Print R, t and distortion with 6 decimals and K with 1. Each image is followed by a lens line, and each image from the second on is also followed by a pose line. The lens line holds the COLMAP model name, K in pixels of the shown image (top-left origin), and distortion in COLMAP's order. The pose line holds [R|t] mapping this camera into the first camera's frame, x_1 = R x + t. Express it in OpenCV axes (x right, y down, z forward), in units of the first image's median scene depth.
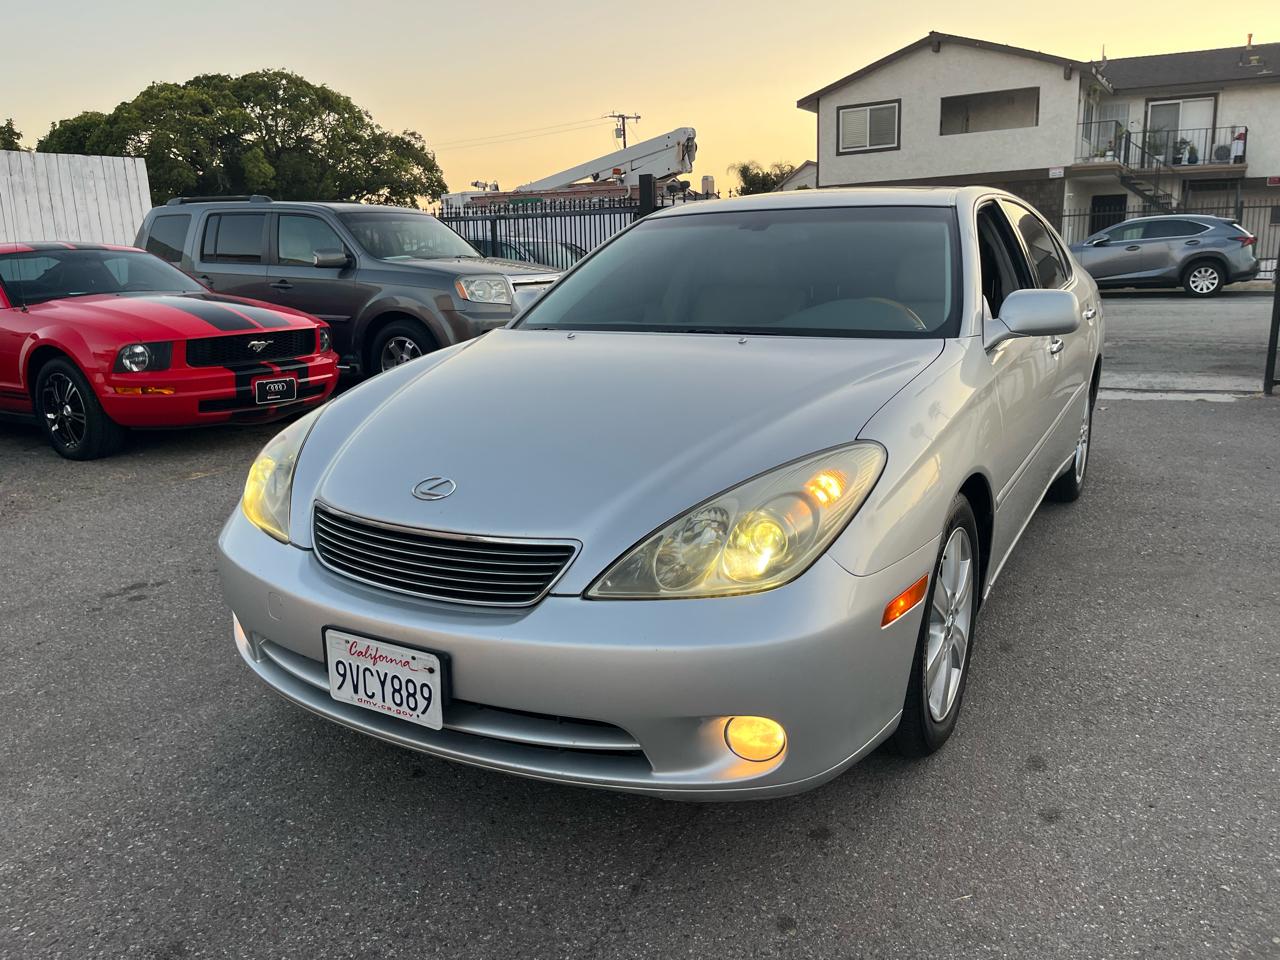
lens RADIAL K [[976.5, 0, 628.4], [0, 976.5, 483.5], [0, 0, 1]] dist [0.071981, -0.104750]
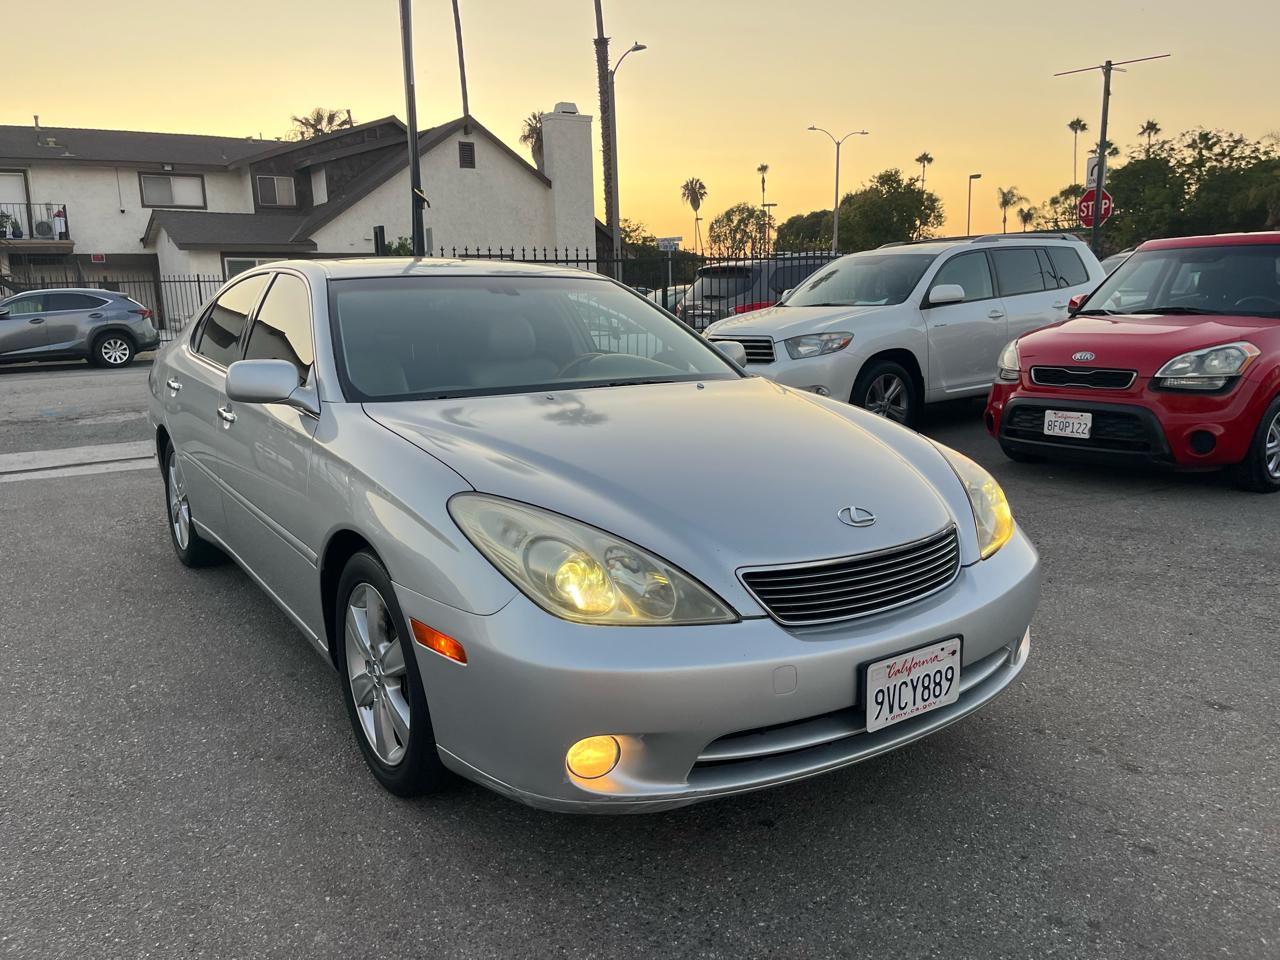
lens RADIAL K [[980.1, 0, 638.2], [0, 980.1, 481.9], [0, 0, 1]] dist [0.073569, -0.107325]
pose [[0.417258, -0.147883, 0.896675, -0.473989], [0.214471, 0.974826, 0.060970, -0.056609], [-0.883118, 0.166871, 0.438470, 0.261210]]
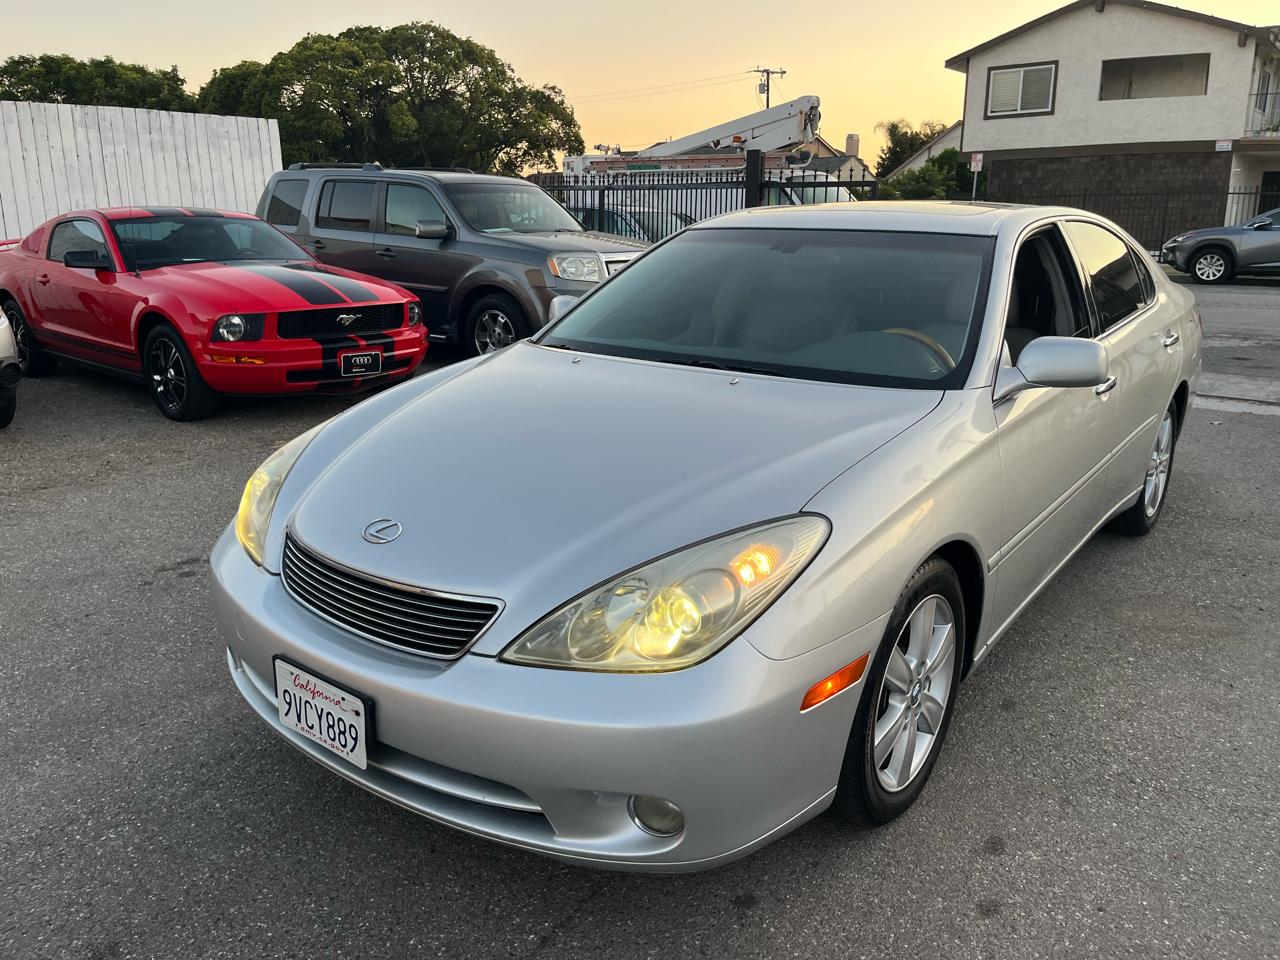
lens RADIAL K [[976.3, 0, 634.2], [0, 976.3, 479.8], [0, 0, 1]] dist [0.071321, -0.106325]
pose [[0.990813, 0.063757, -0.119264, 0.065604], [-0.058974, 0.997324, 0.043216, -0.039087], [0.121700, -0.035786, 0.991922, 0.005909]]
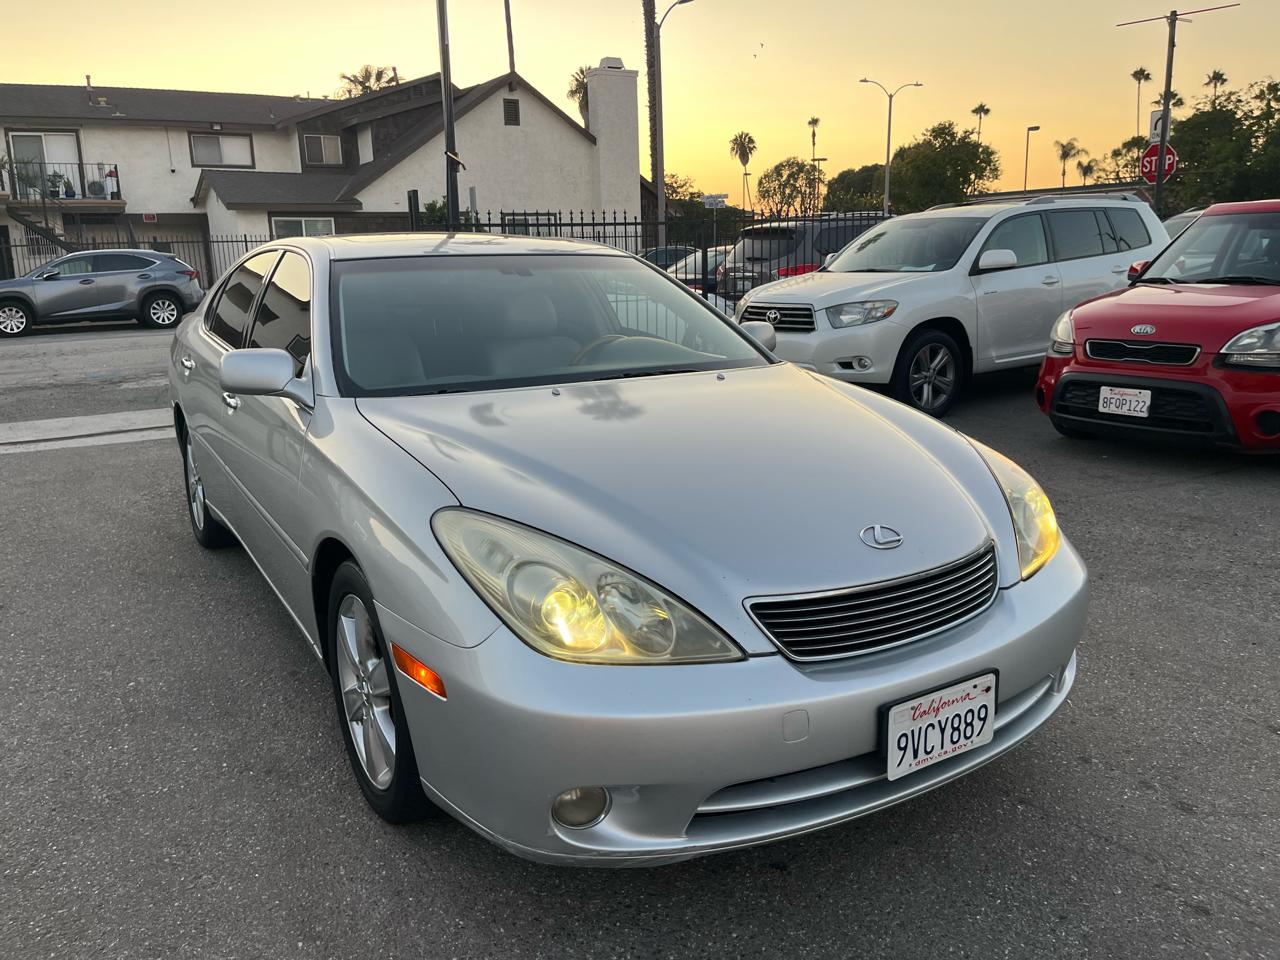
lens RADIAL K [[979.1, 0, 638.9], [0, 979.1, 460.8], [0, 0, 1]] dist [0.082943, -0.123649]
pose [[0.459517, -0.164511, 0.872800, -0.431799], [0.210074, 0.974944, 0.073163, -0.072093], [-0.862968, 0.149733, 0.482563, 0.258401]]
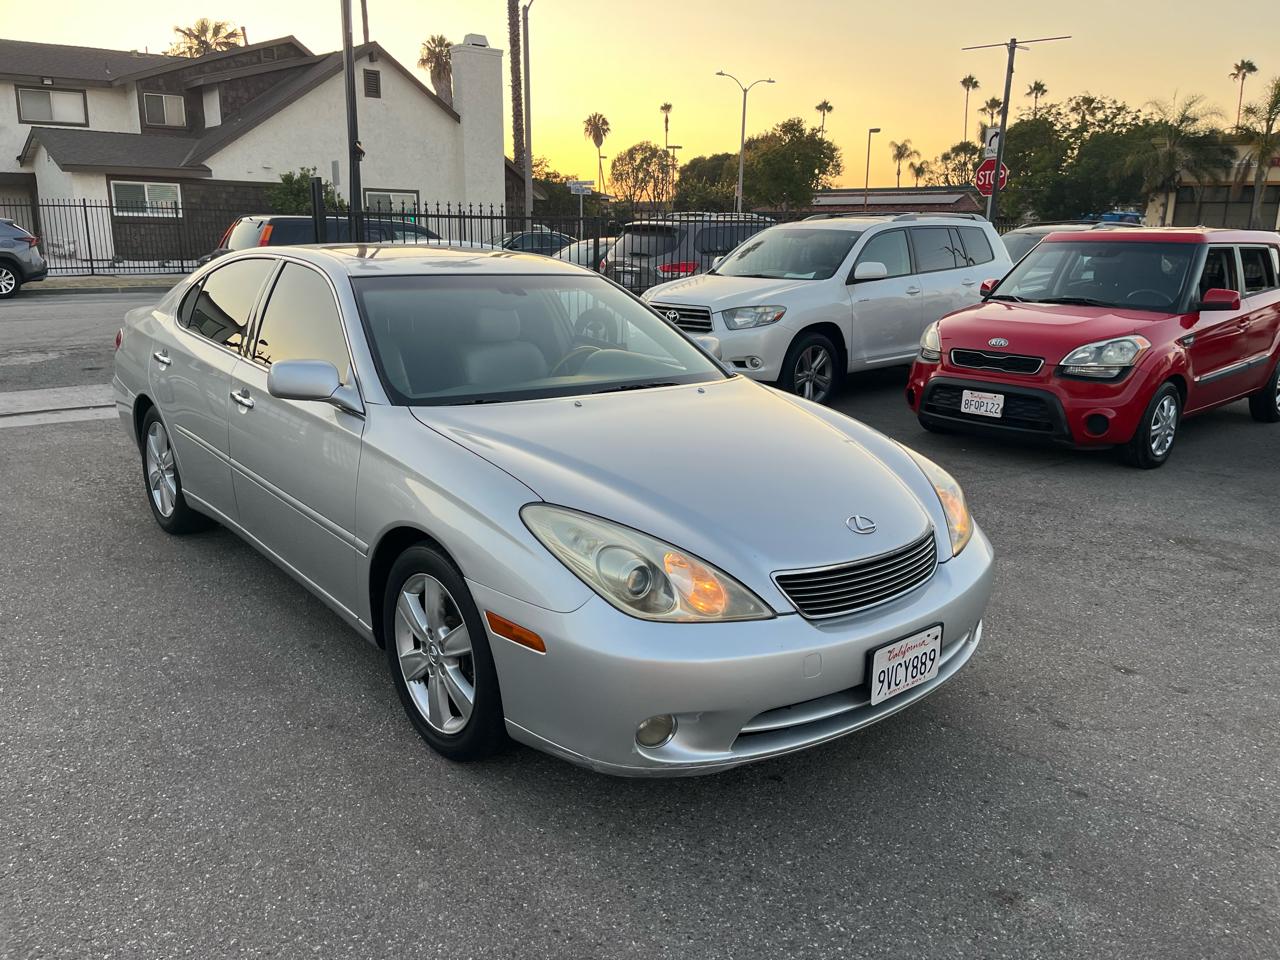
lens RADIAL K [[978.1, 0, 645.7], [0, 978.1, 477.2], [0, 0, 1]] dist [0.063607, -0.085717]
pose [[0.315334, -0.194555, 0.928823, -0.551169], [0.186935, 0.972316, 0.140201, -0.108842], [-0.930387, 0.129419, 0.342973, 0.292514]]
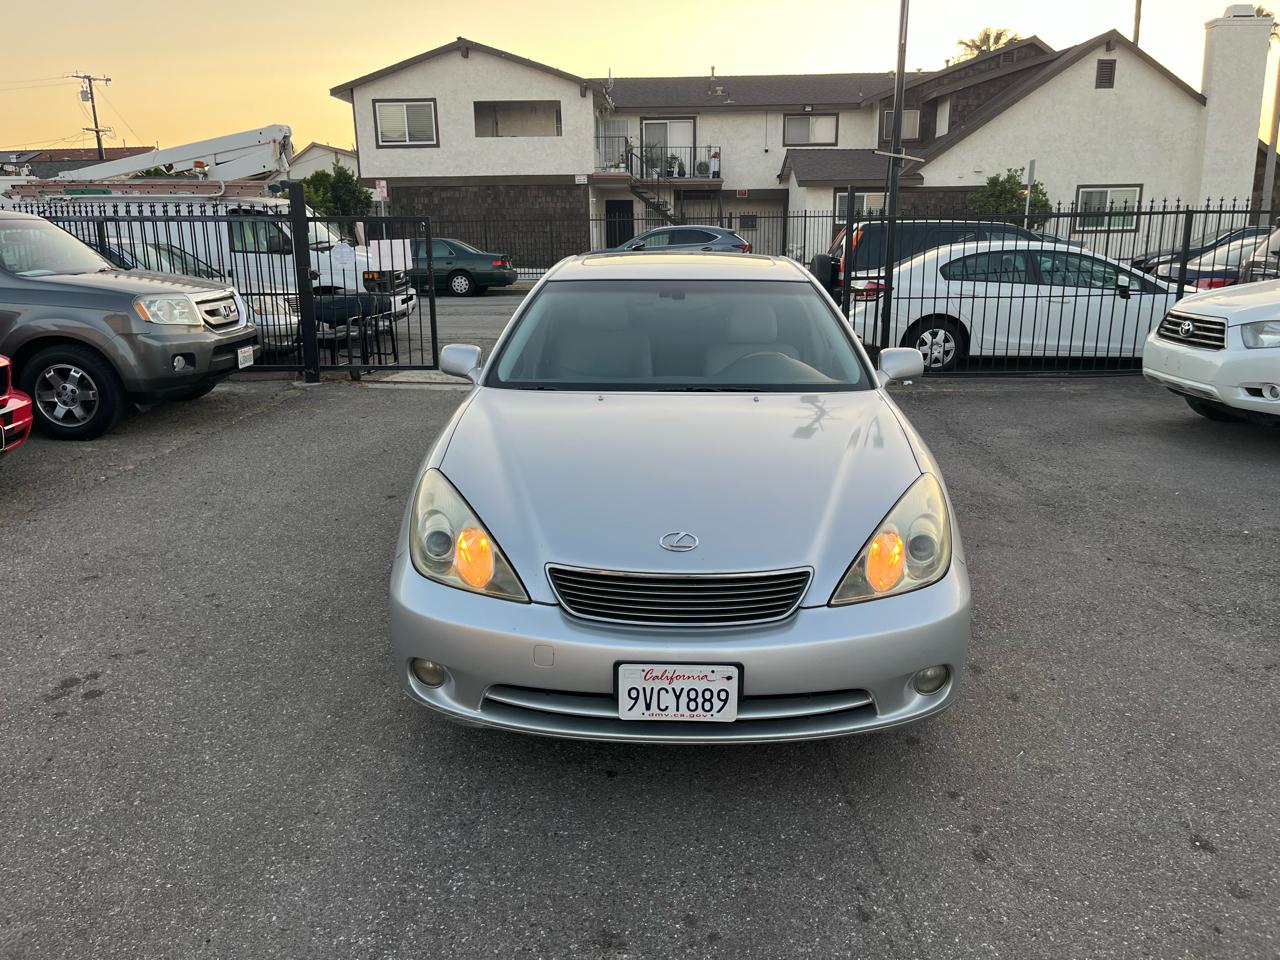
lens RADIAL K [[978.1, 0, 645.7], [0, 978.1, 477.2], [0, 0, 1]] dist [0.063607, -0.085717]
pose [[0.873502, -0.095976, 0.477267, -0.306708], [0.090793, 0.995290, 0.033977, -0.046374], [-0.478280, 0.013653, 0.878101, -0.041543]]
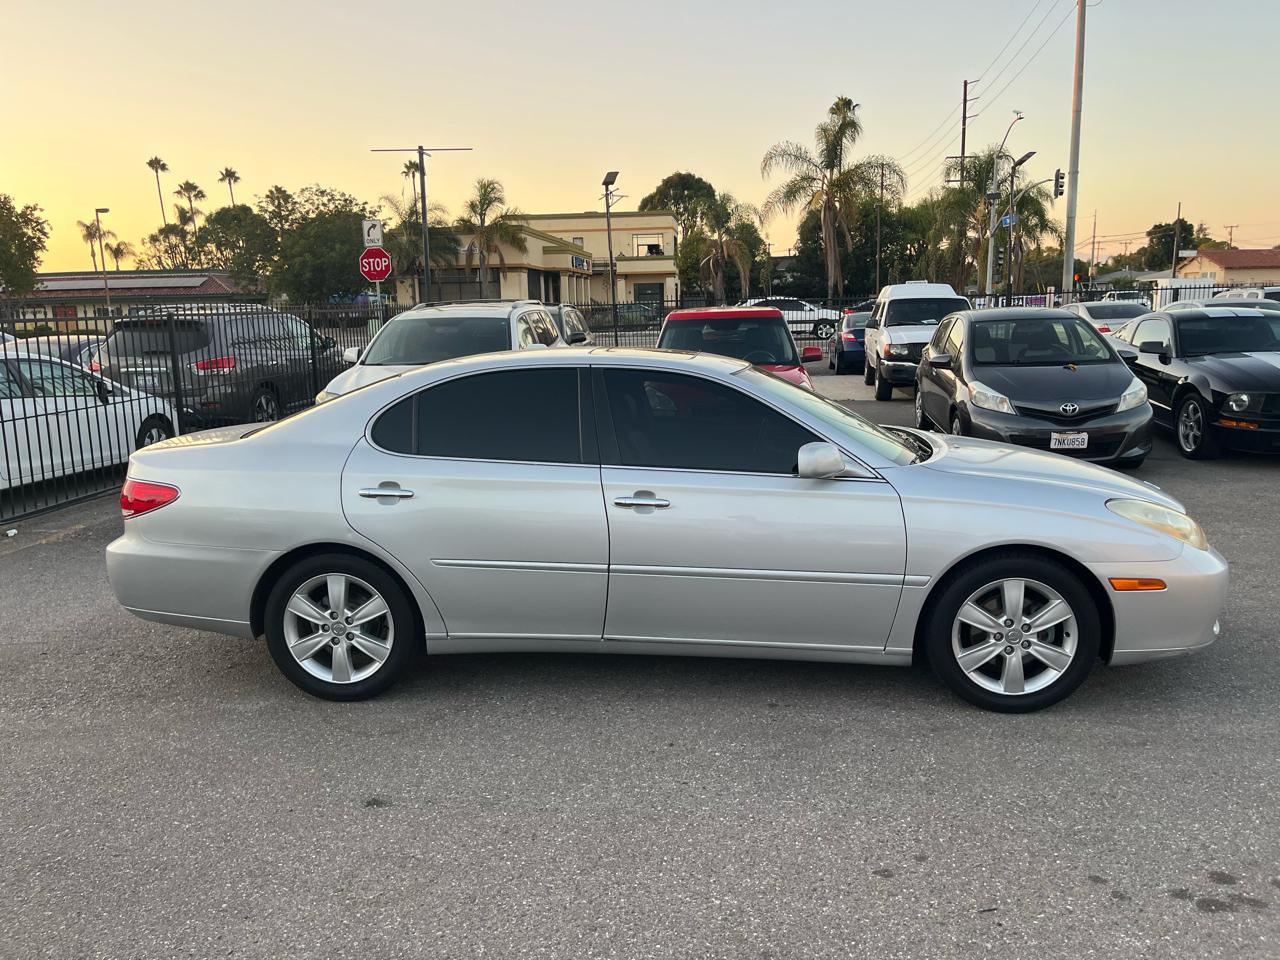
lens RADIAL K [[978.1, 0, 645.7], [0, 978.1, 477.2], [0, 0, 1]] dist [0.063607, -0.085717]
pose [[-0.435010, -0.111914, 0.893443, -0.617865], [0.239948, 0.941958, 0.234820, -0.296655], [-0.867866, 0.316529, -0.382908, 1.033344]]
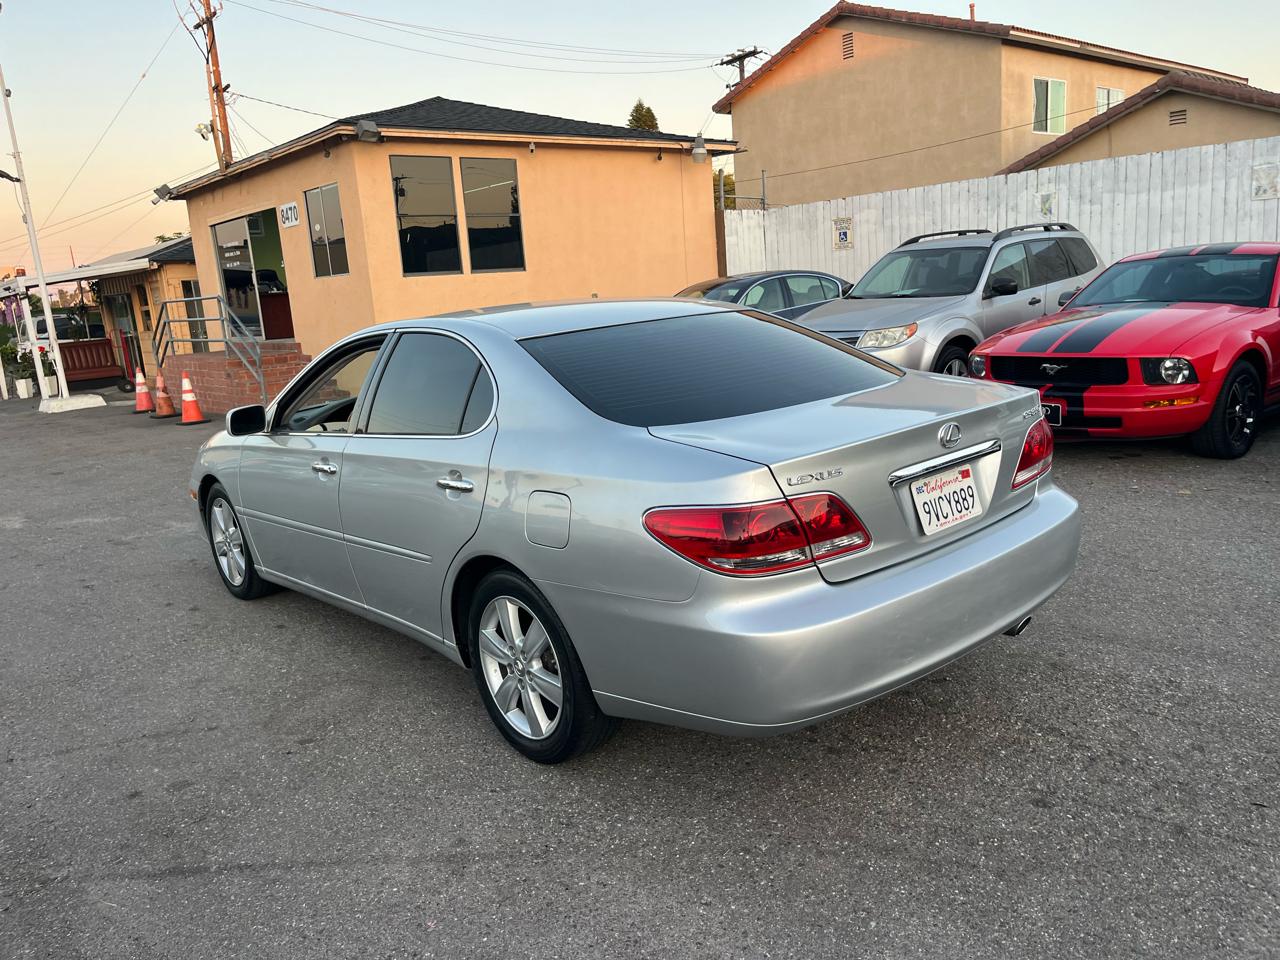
lens RADIAL K [[978.9, 0, 642.9], [0, 978.9, 464.3], [0, 0, 1]] dist [0.067860, -0.091126]
pose [[-0.318757, 0.228327, -0.919924, 0.851338], [-0.132209, 0.950353, 0.281690, -0.321219], [0.938571, 0.211413, -0.272745, 1.028900]]
